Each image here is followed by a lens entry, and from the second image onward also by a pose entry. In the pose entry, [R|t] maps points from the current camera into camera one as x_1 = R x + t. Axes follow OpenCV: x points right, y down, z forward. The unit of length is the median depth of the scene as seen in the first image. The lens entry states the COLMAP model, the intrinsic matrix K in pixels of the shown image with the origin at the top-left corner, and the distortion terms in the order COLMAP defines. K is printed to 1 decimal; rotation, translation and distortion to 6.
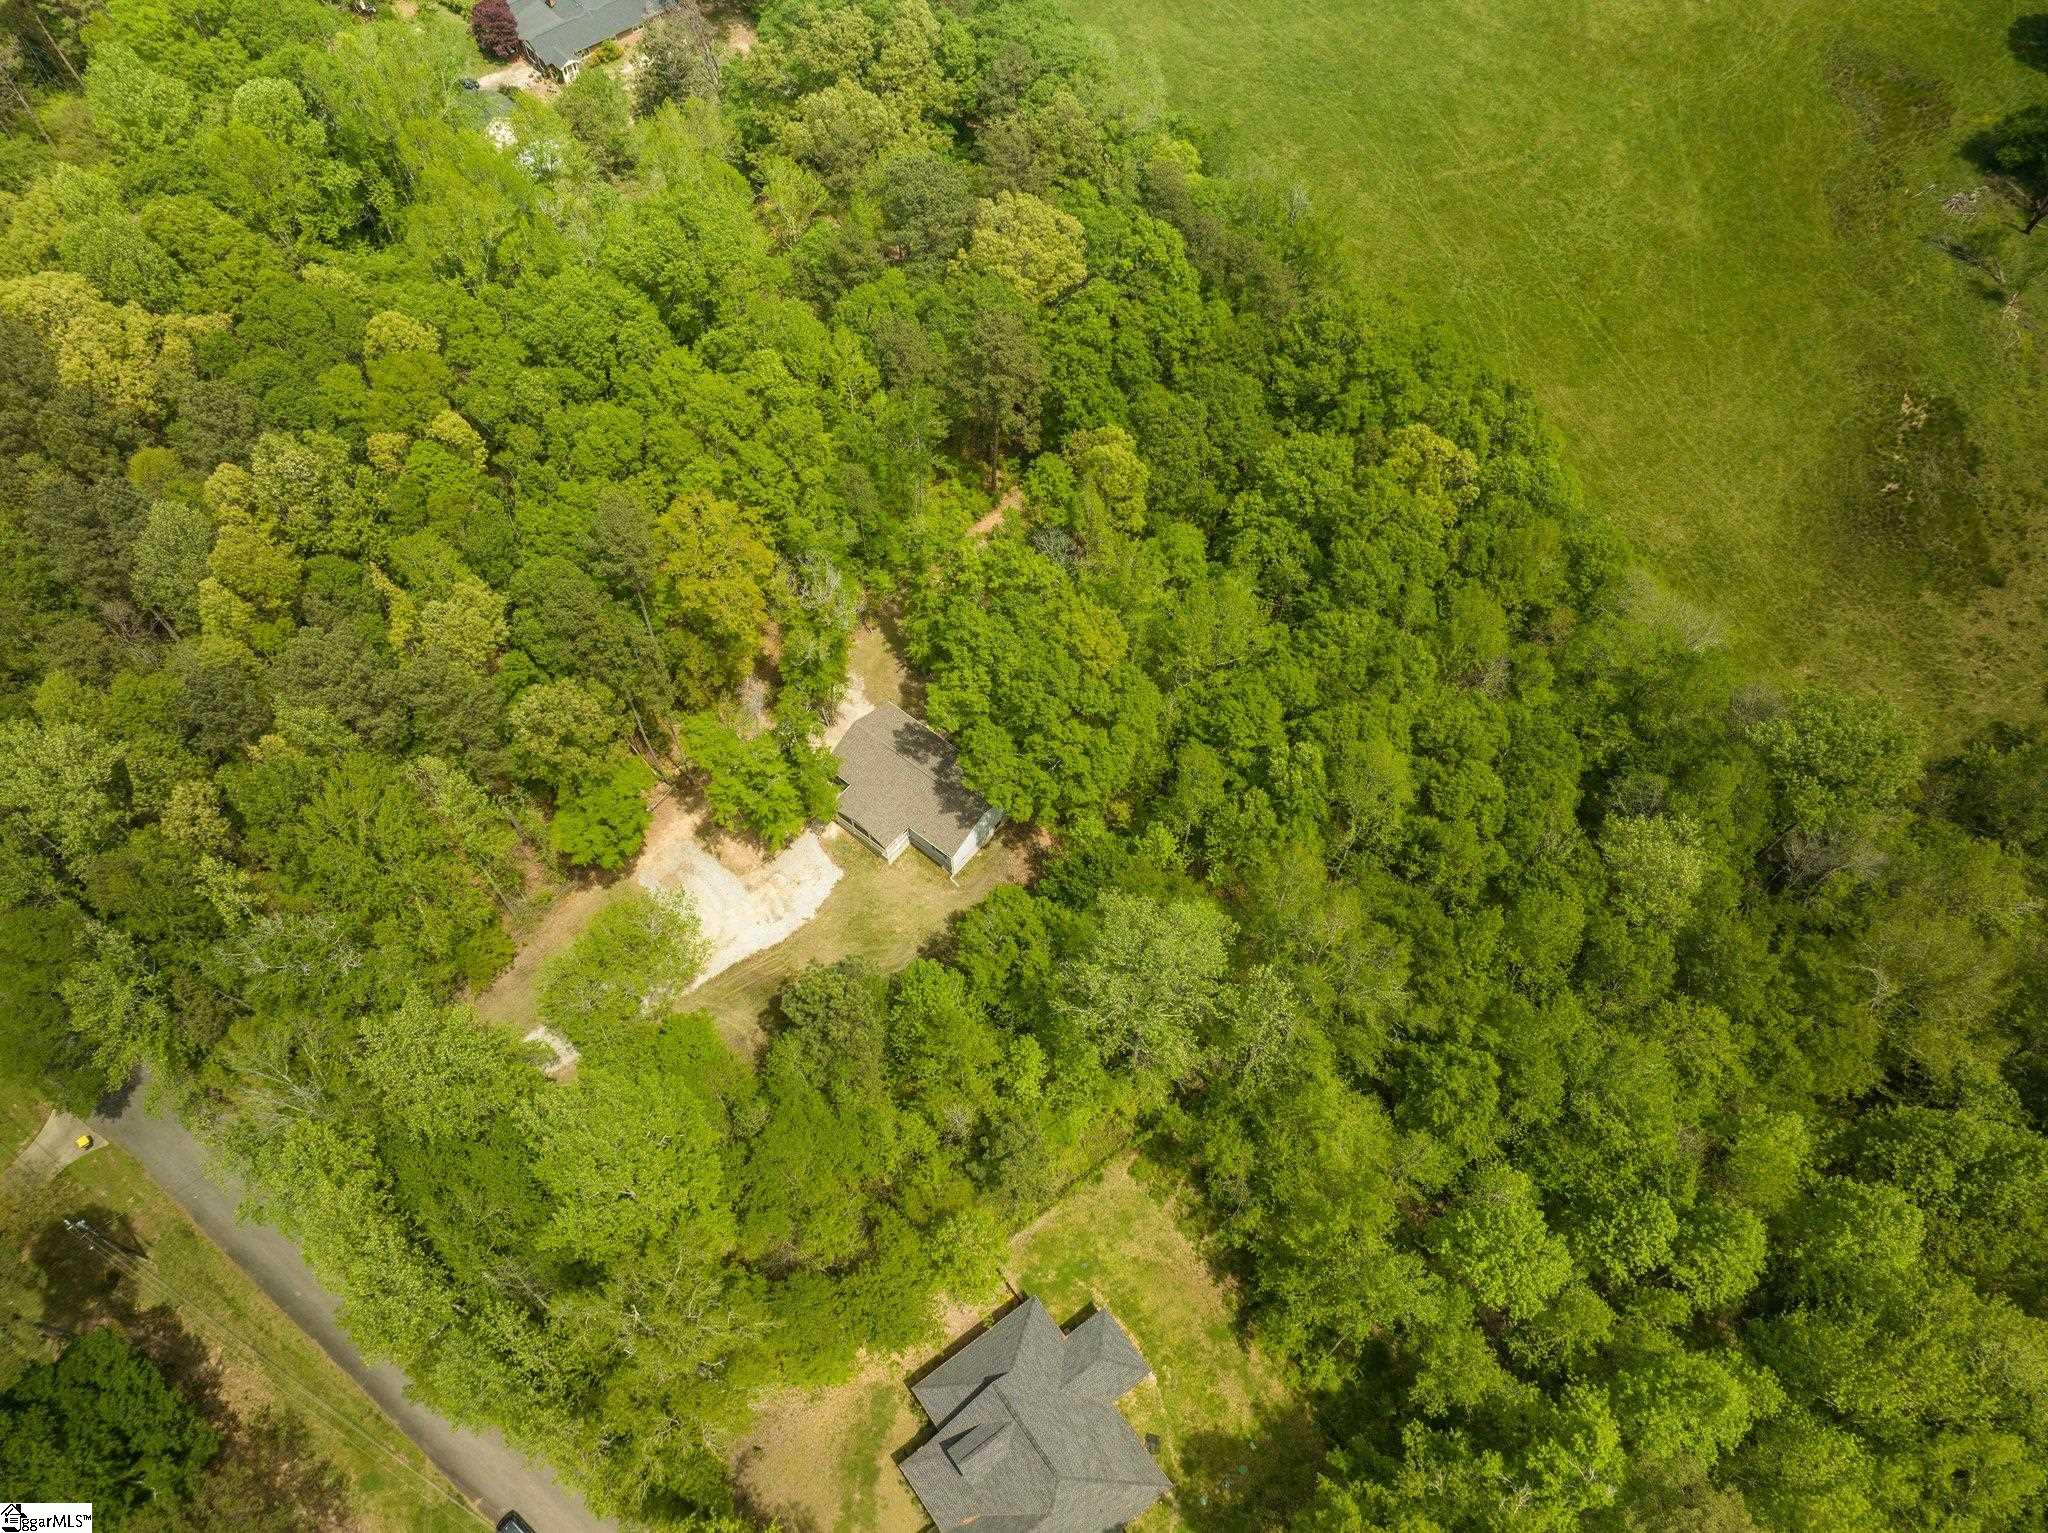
lens RADIAL K [[1456.5, 0, 1023.9], [0, 1456.5, 770.9], [0, 0, 1]] dist [-0.008367, -0.002816]
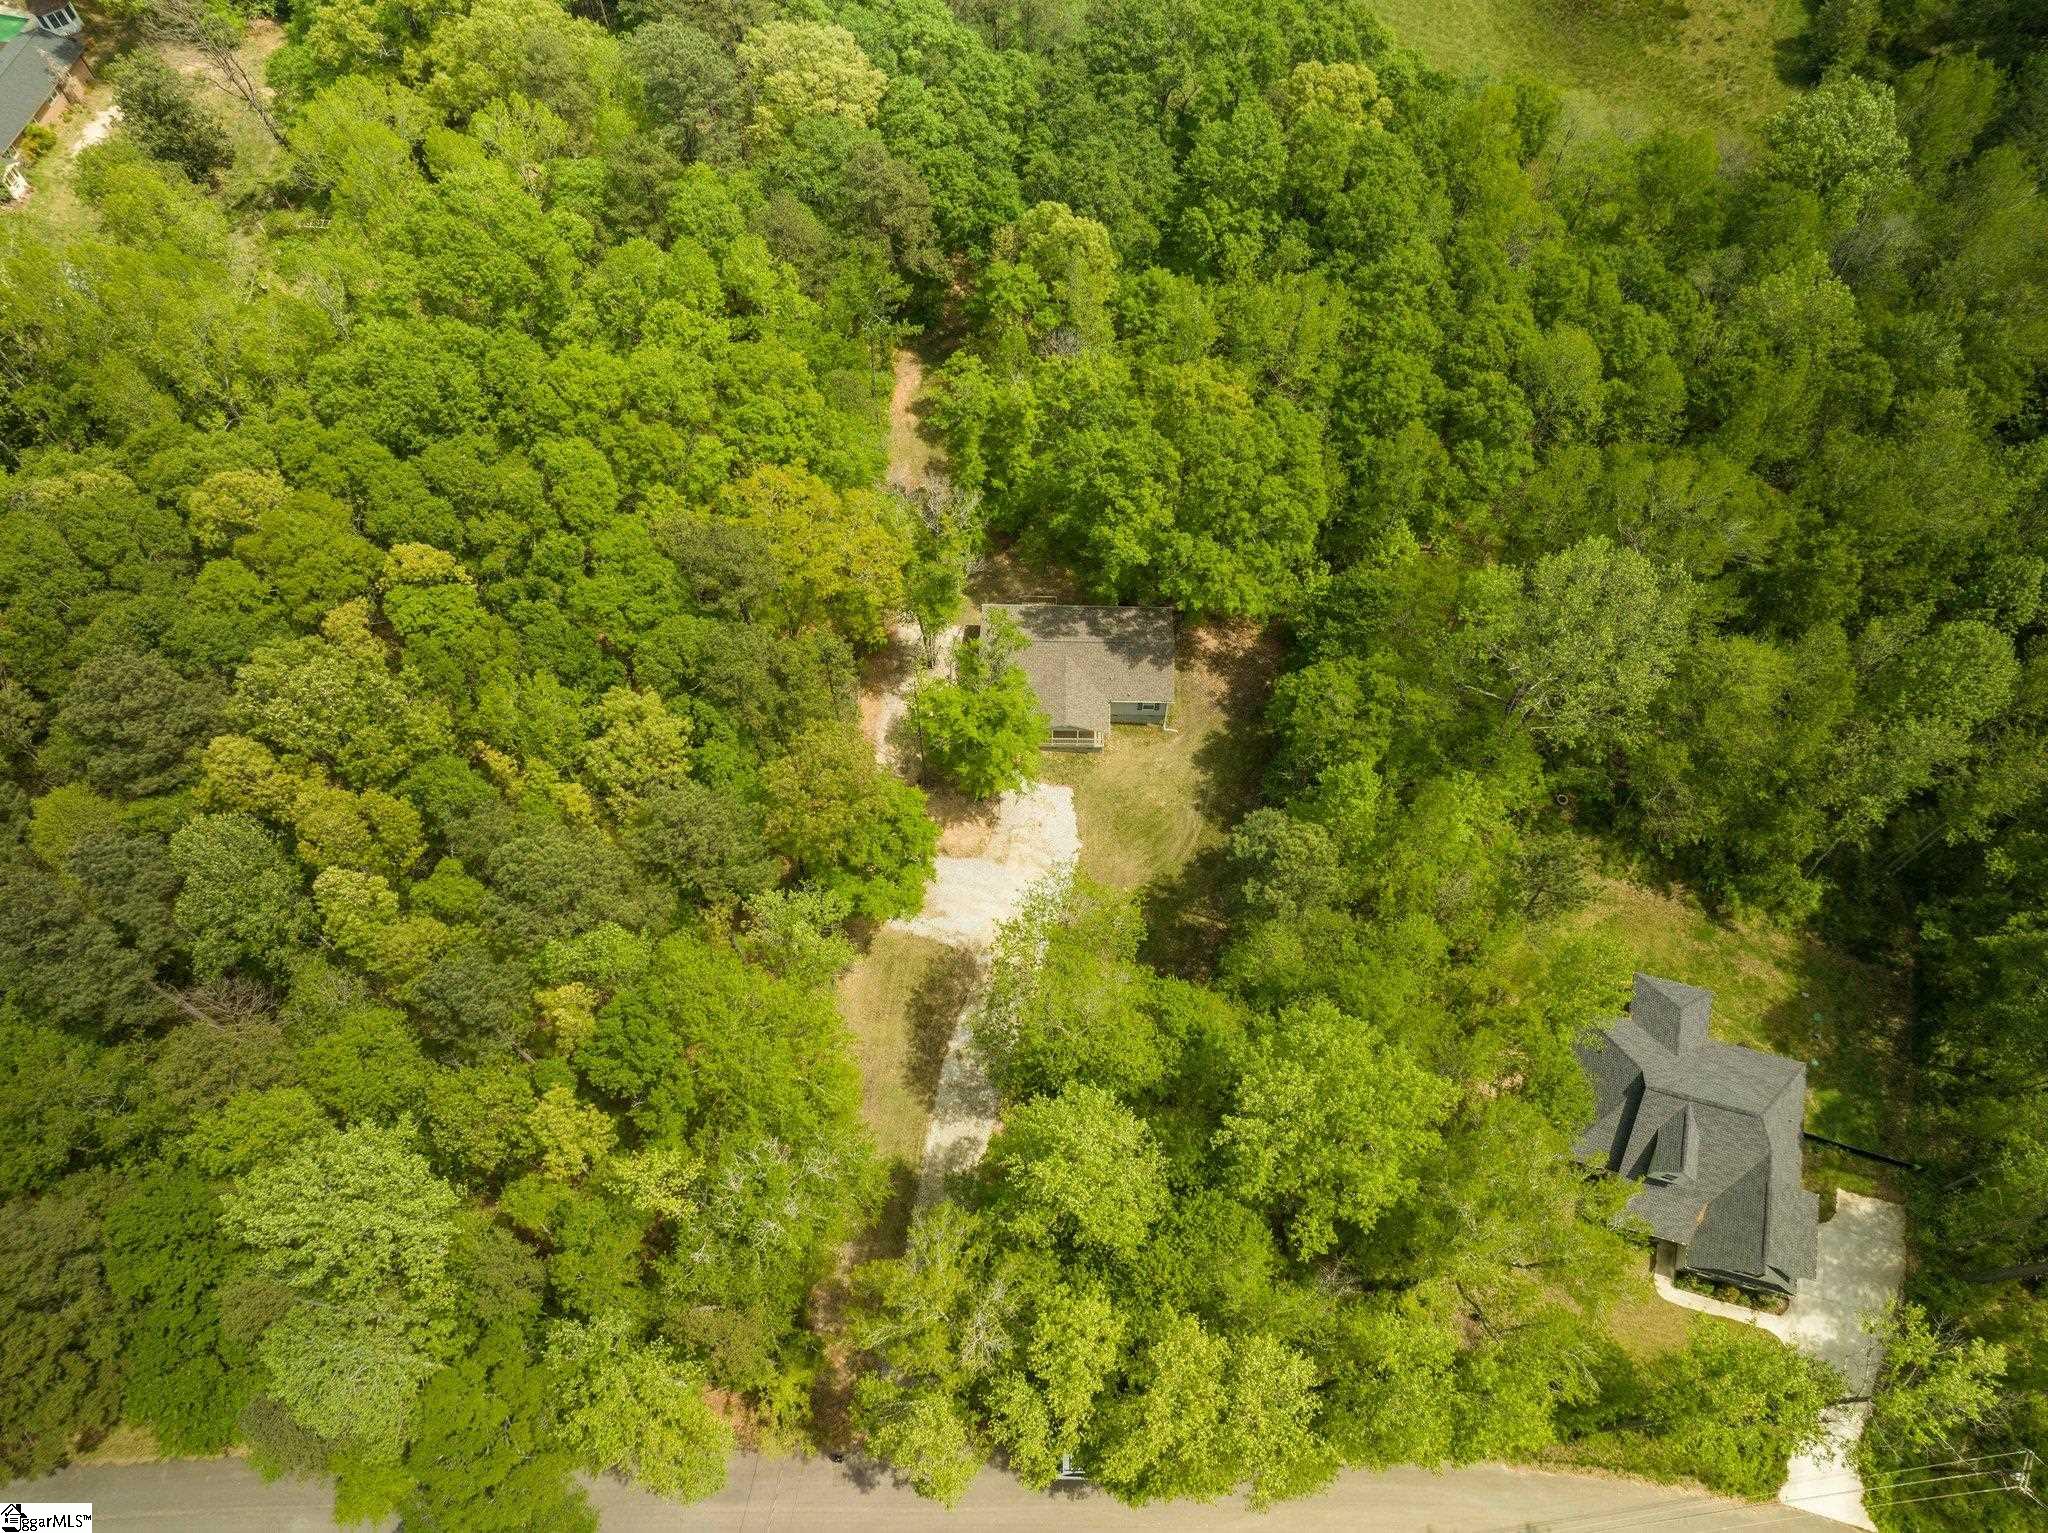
lens RADIAL K [[1456.5, 0, 1021.6], [0, 1456.5, 762.5], [0, 0, 1]] dist [-0.008367, -0.002816]
pose [[0.787006, -0.540708, 0.297081, -0.406989], [0.522209, 0.840244, 0.145902, -0.088372], [-0.328511, 0.040313, 0.943639, 0.181134]]
